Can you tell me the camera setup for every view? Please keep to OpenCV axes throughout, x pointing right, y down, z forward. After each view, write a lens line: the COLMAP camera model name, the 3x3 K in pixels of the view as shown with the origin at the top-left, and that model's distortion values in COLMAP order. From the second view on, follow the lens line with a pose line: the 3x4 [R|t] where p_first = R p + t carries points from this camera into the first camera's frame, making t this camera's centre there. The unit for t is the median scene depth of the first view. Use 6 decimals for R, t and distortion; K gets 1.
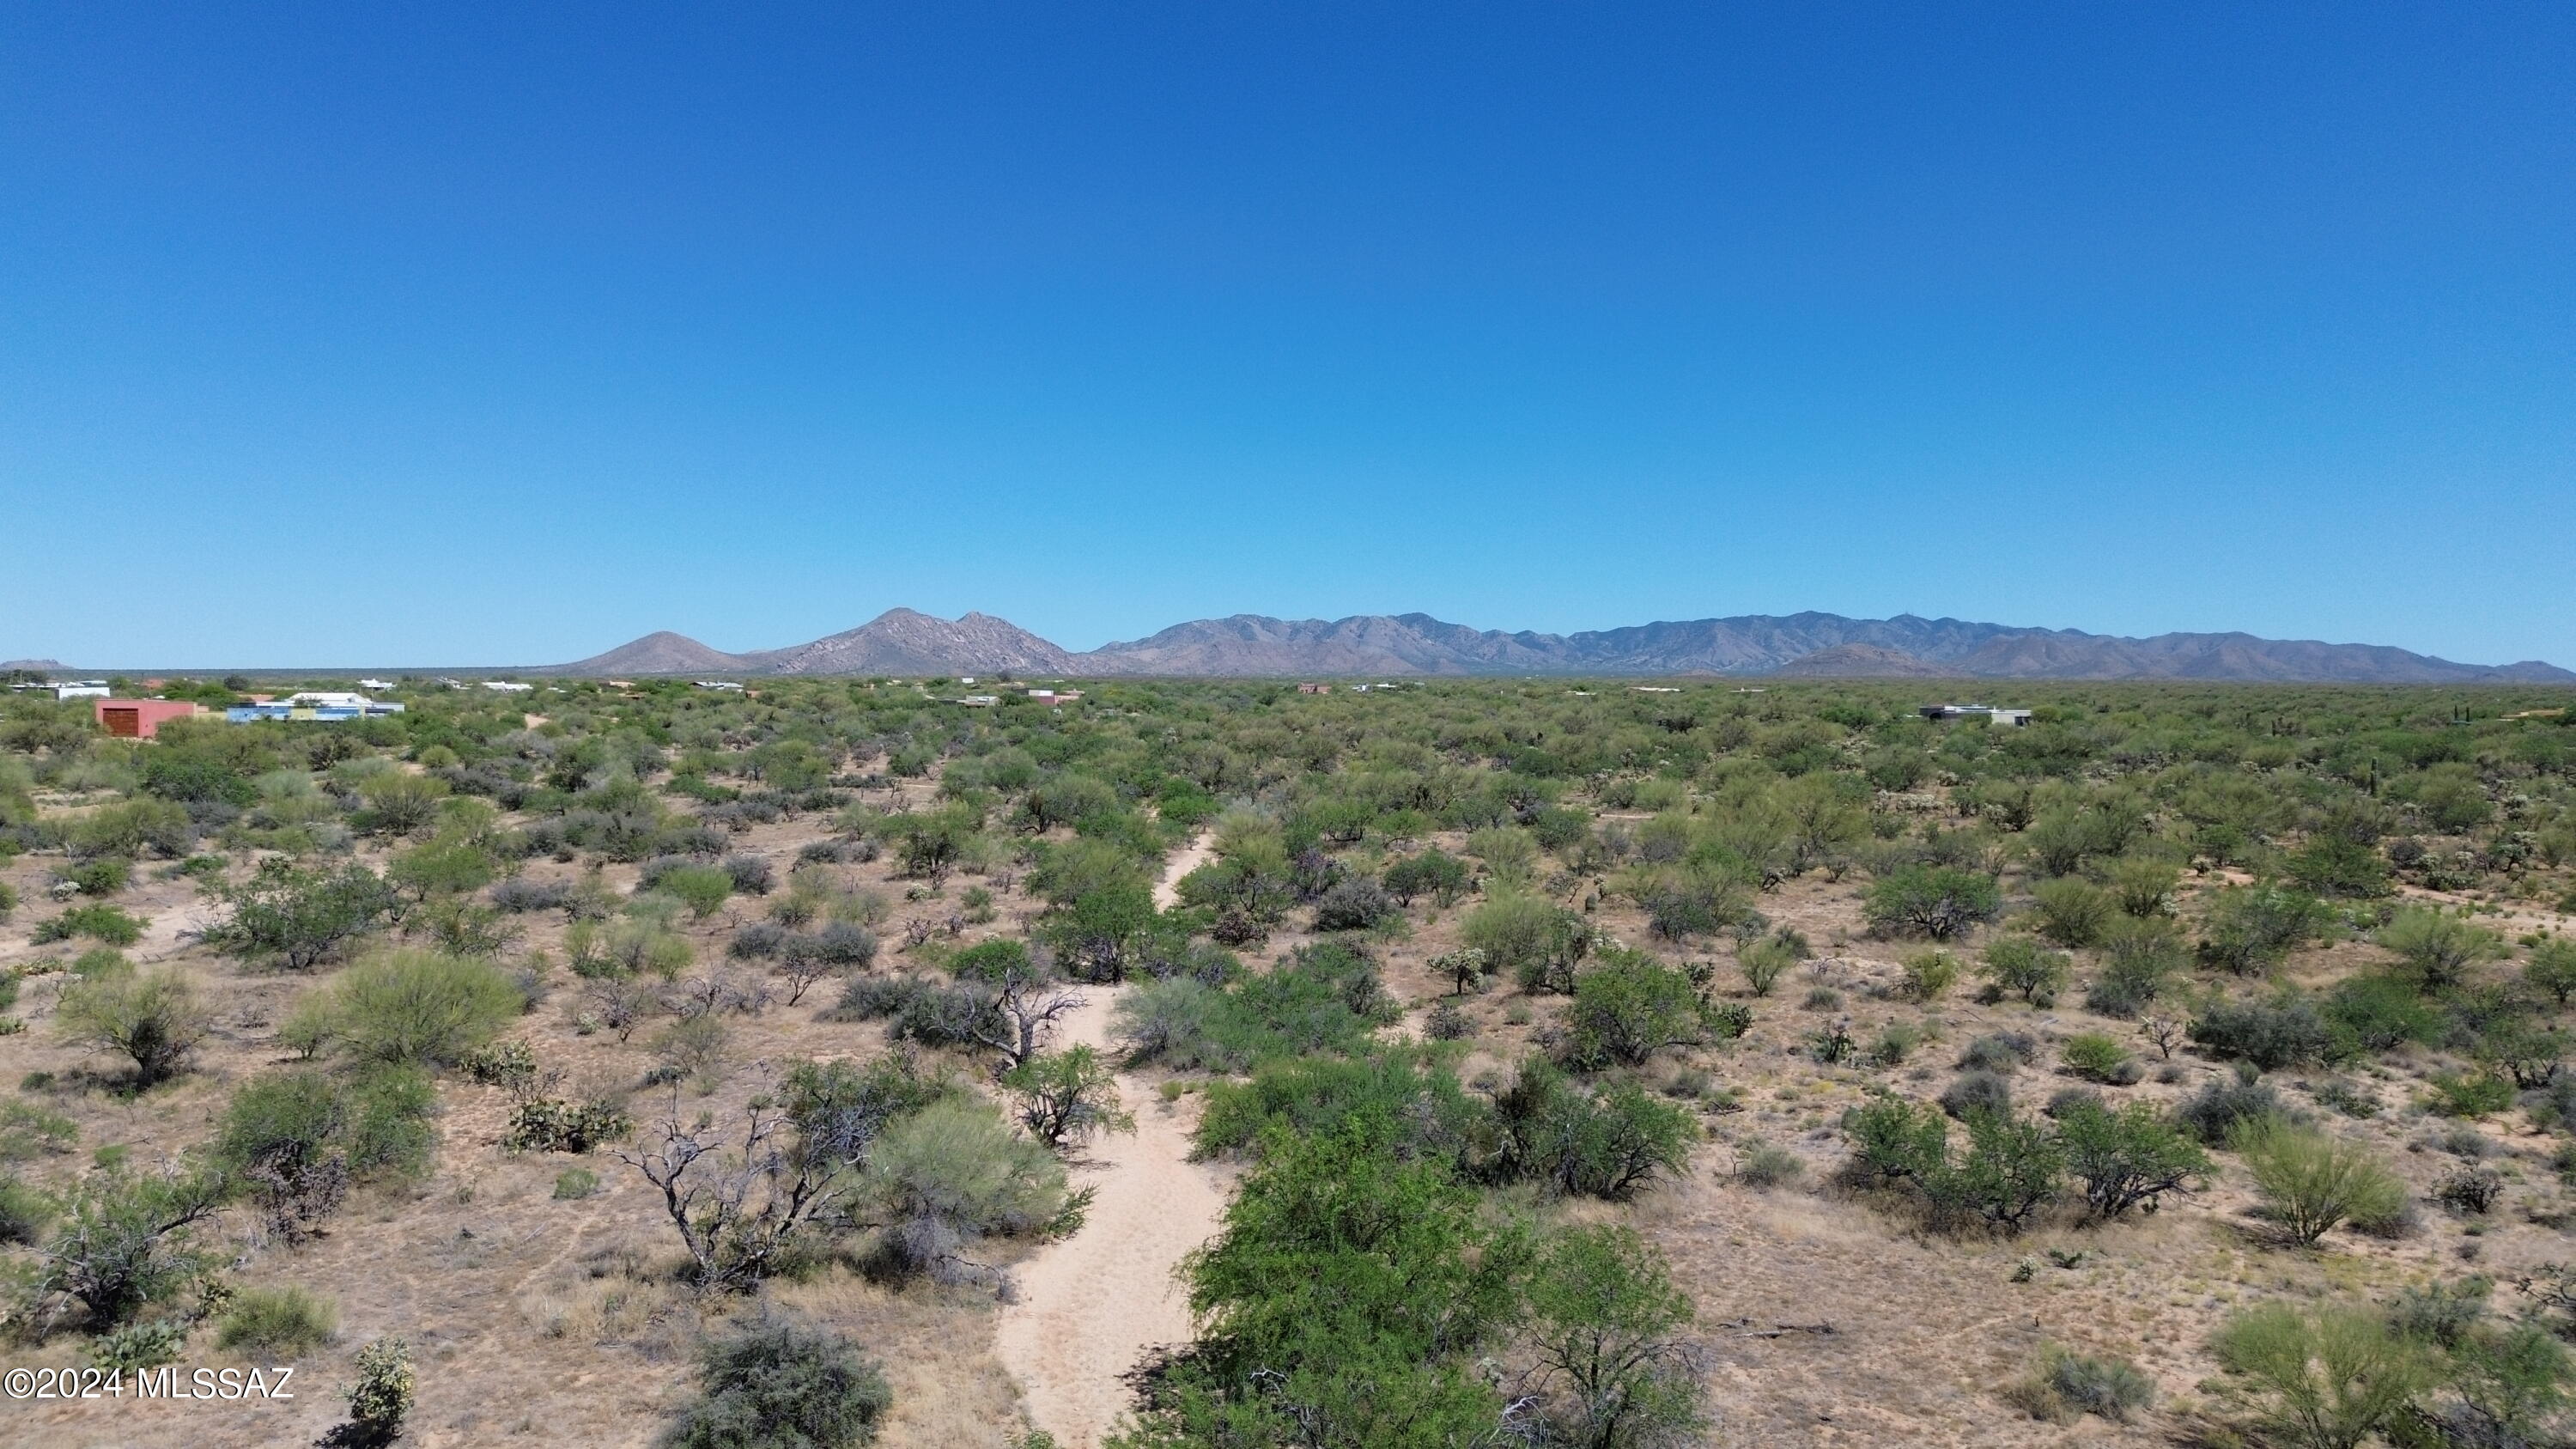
lens RADIAL K [[1826.8, 0, 1272.4], [0, 1826.8, 715.1], [0, 0, 1]] dist [0.054968, -0.068795]
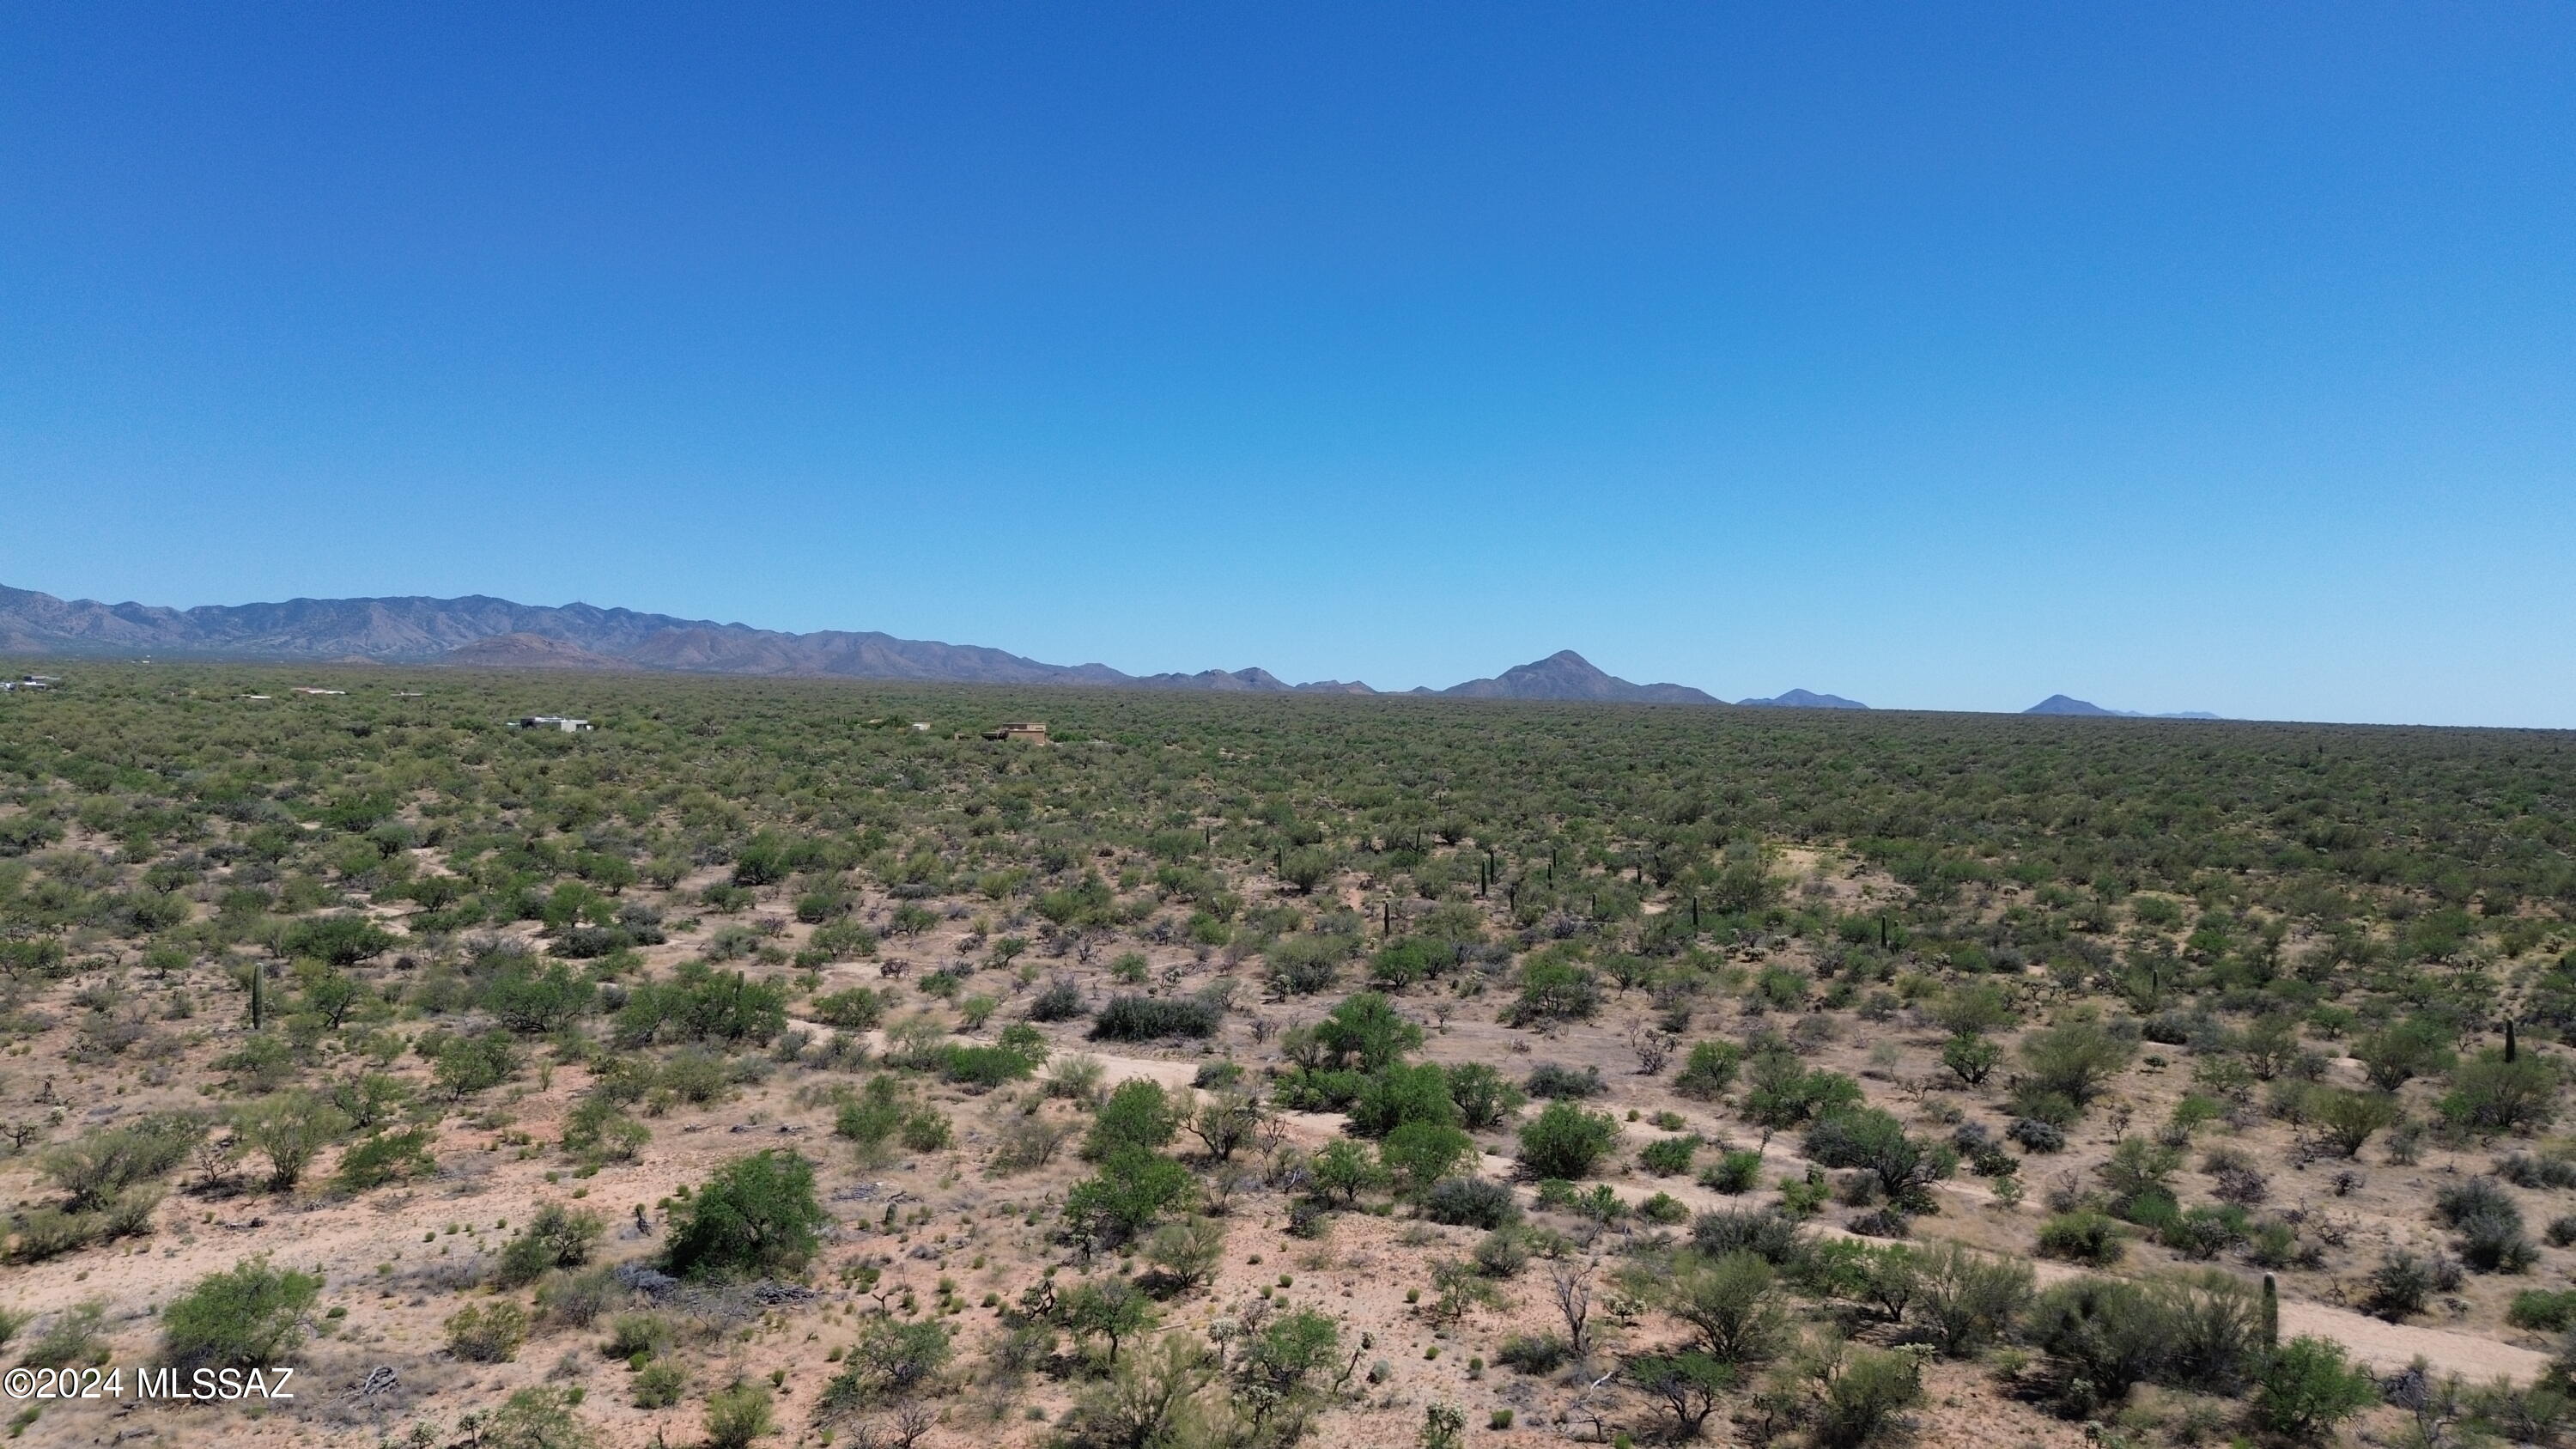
lens RADIAL K [[1825.0, 0, 1311.6], [0, 1825.0, 739.1], [0, 0, 1]] dist [0.056825, -0.066343]
pose [[0.758722, -0.006999, 0.651377, -0.040157], [-0.005899, 0.999827, 0.017615, -0.004188], [-0.651388, -0.017207, 0.758550, -0.156678]]
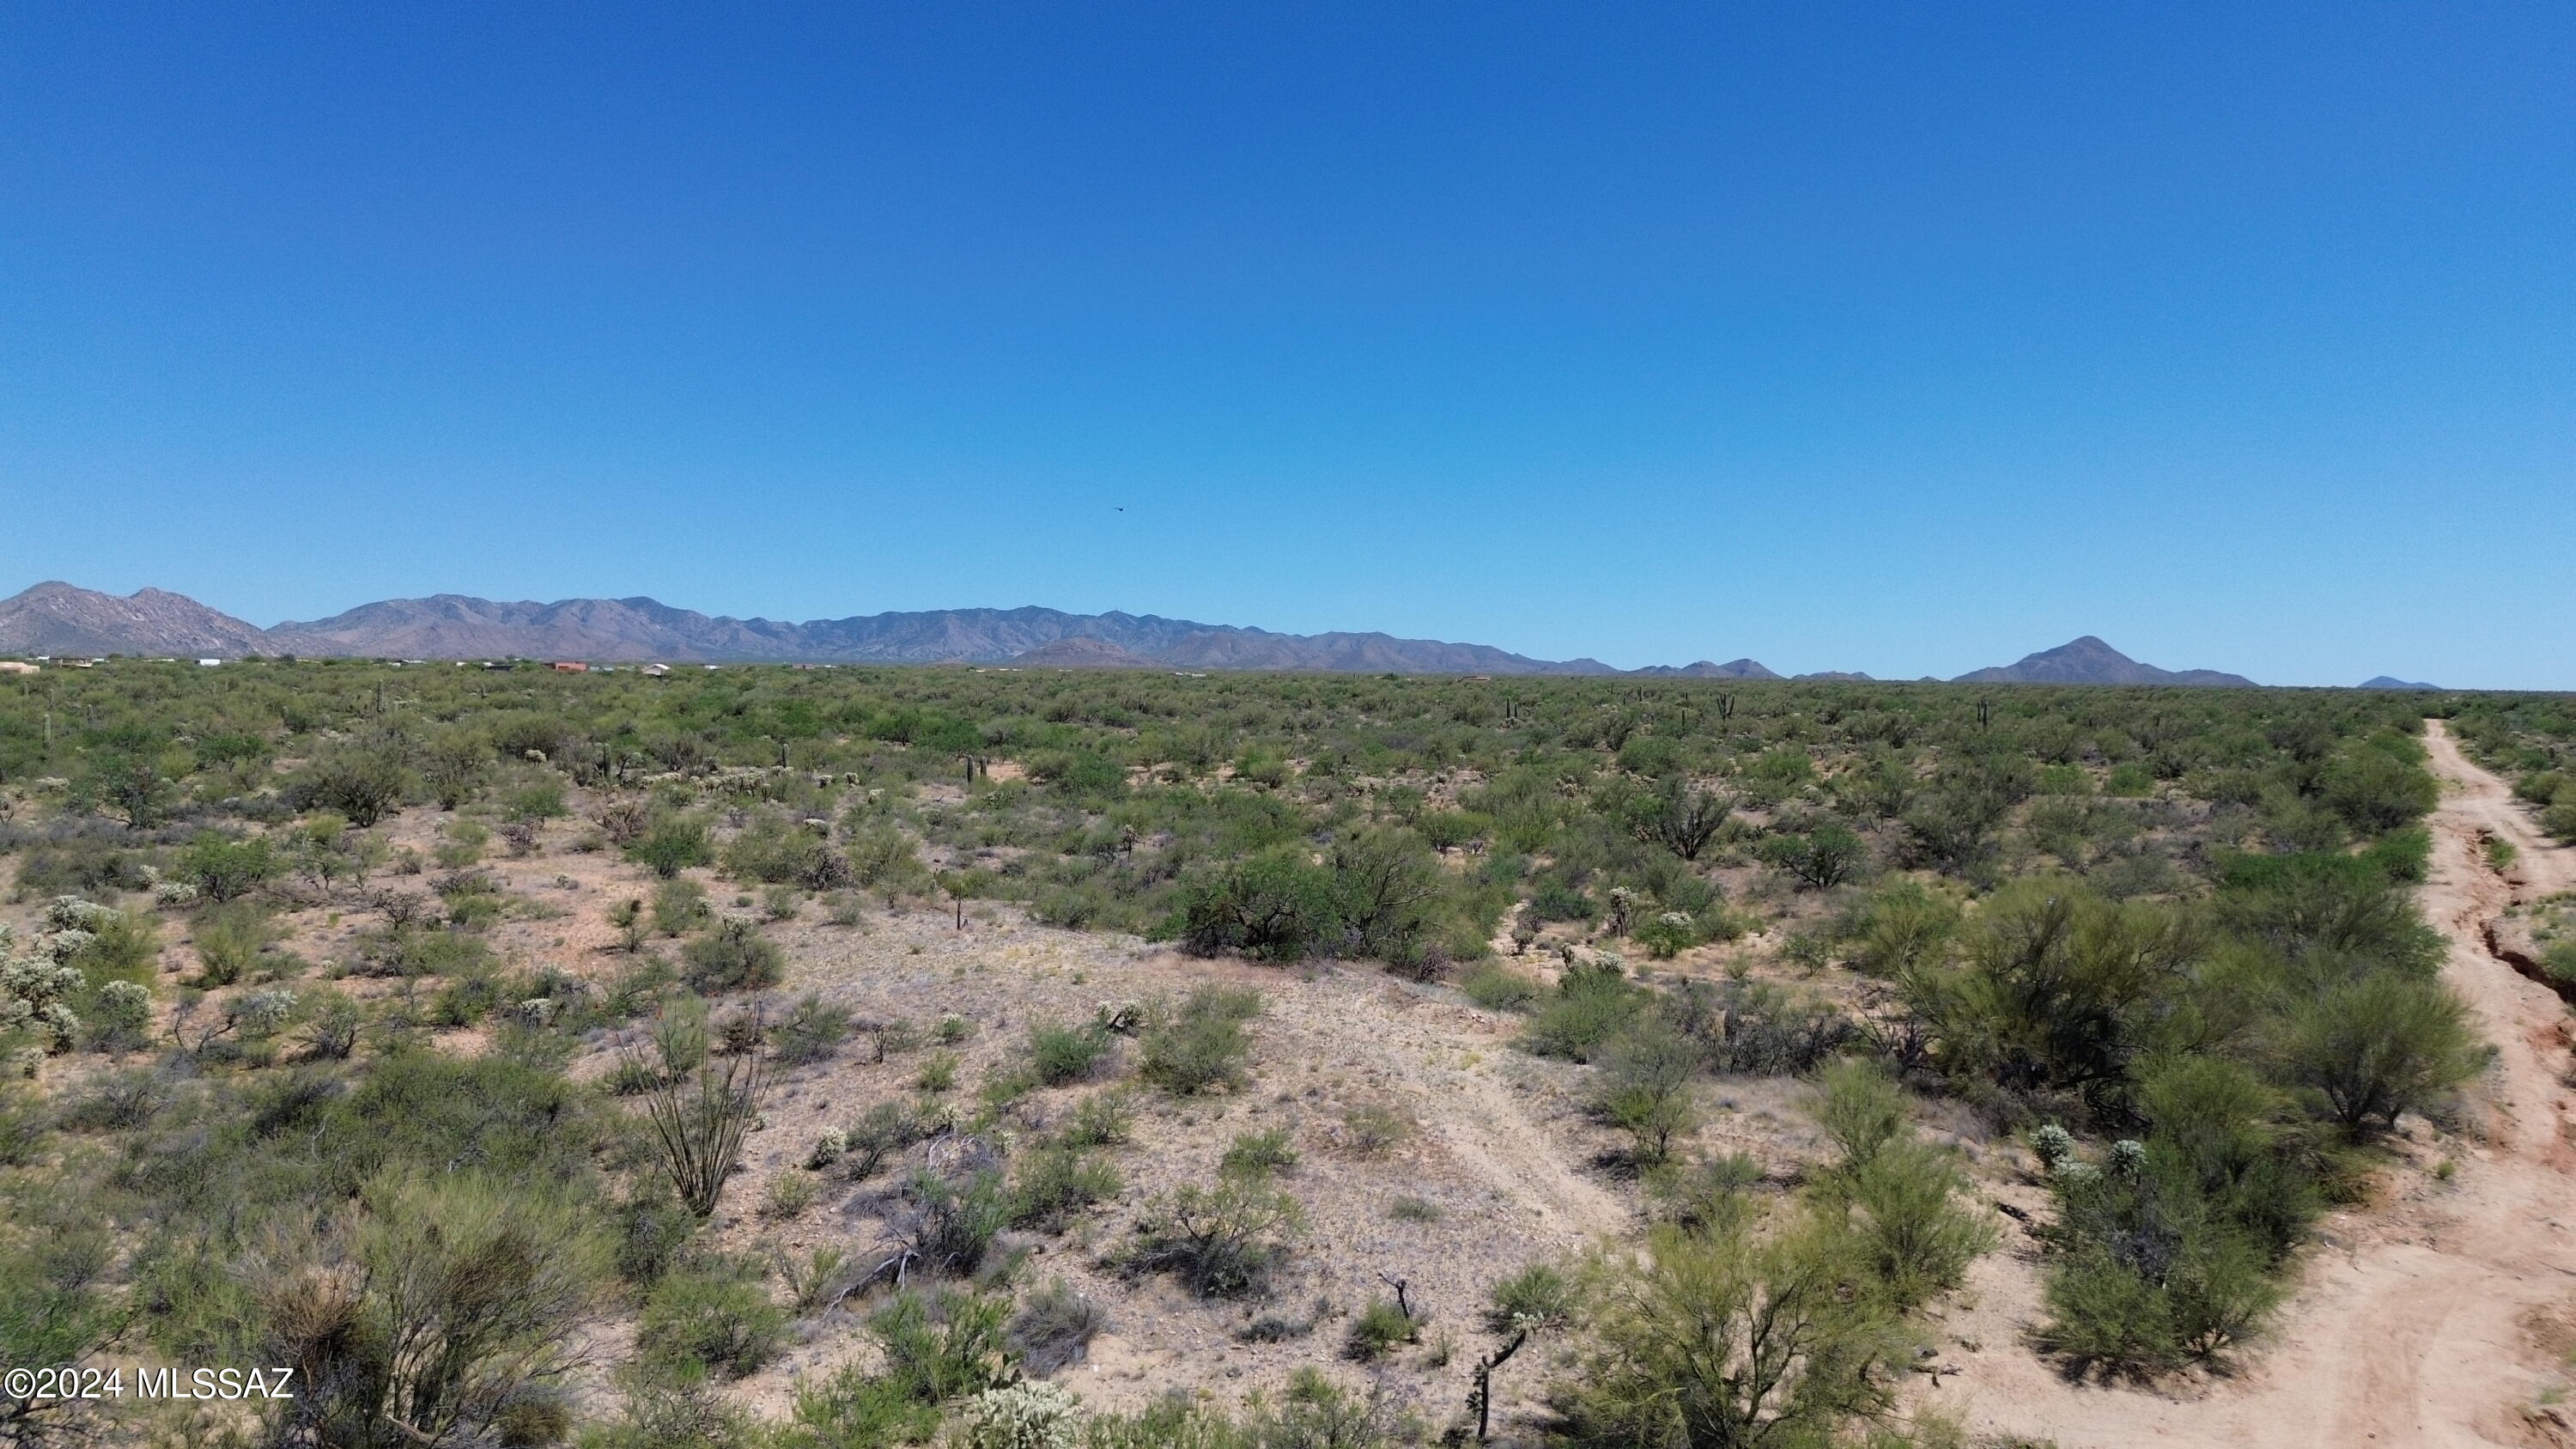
lens RADIAL K [[1832.5, 0, 1291.0], [0, 1832.5, 712.4], [0, 0, 1]] dist [0.067465, -0.065933]
pose [[0.909399, -0.002856, 0.415914, -0.128157], [0.001036, 0.999989, 0.004601, 0.009956], [-0.415923, -0.003753, 0.909392, -0.325532]]
